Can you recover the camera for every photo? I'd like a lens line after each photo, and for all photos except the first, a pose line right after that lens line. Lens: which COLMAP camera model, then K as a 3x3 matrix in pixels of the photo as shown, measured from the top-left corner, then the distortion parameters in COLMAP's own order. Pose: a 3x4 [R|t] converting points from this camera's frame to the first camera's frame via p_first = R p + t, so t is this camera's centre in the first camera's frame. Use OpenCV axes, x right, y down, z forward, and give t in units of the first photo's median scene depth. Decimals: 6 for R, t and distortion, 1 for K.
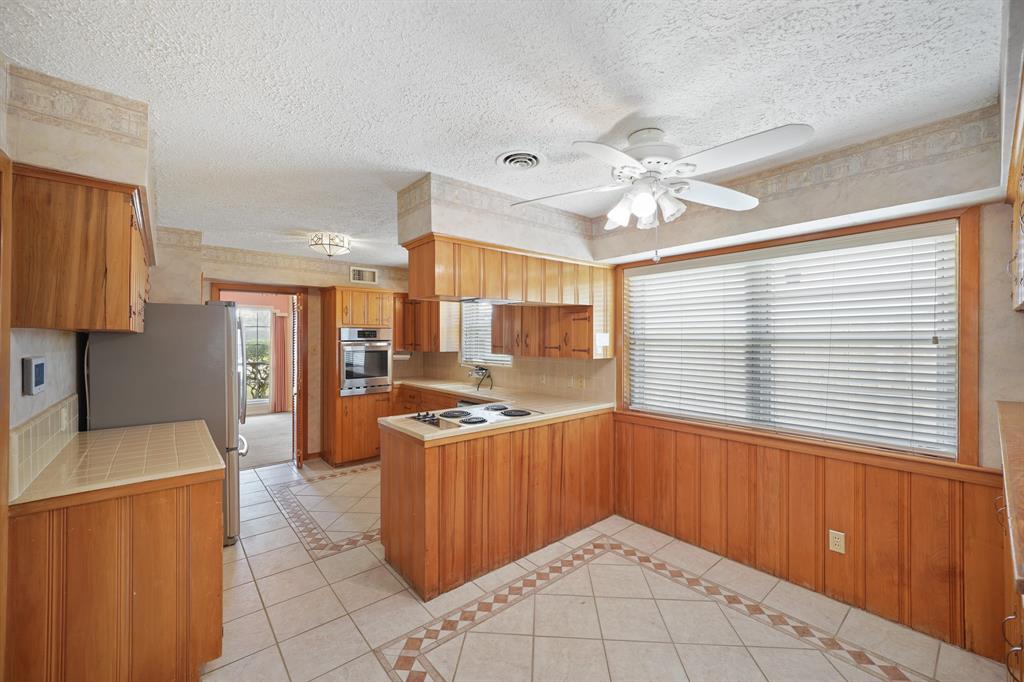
lens RADIAL K [[411.0, 0, 519.9], [0, 411.0, 340.8], [0, 0, 1]] dist [-0.000427, 0.000249]
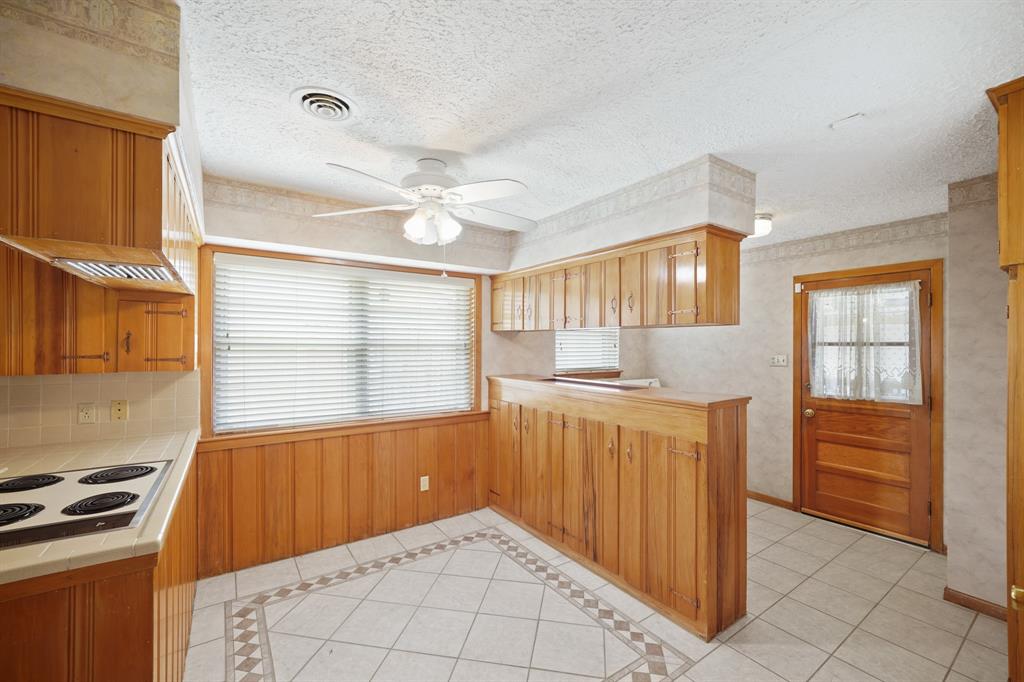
lens RADIAL K [[411.0, 0, 512.2], [0, 411.0, 345.7], [0, 0, 1]] dist [-0.000427, 0.000249]
pose [[0.124934, 0.004408, 0.992155, -0.551715], [0.003168, 0.999983, -0.004841, 0.007600], [-0.992160, 0.003748, 0.124918, 0.441367]]
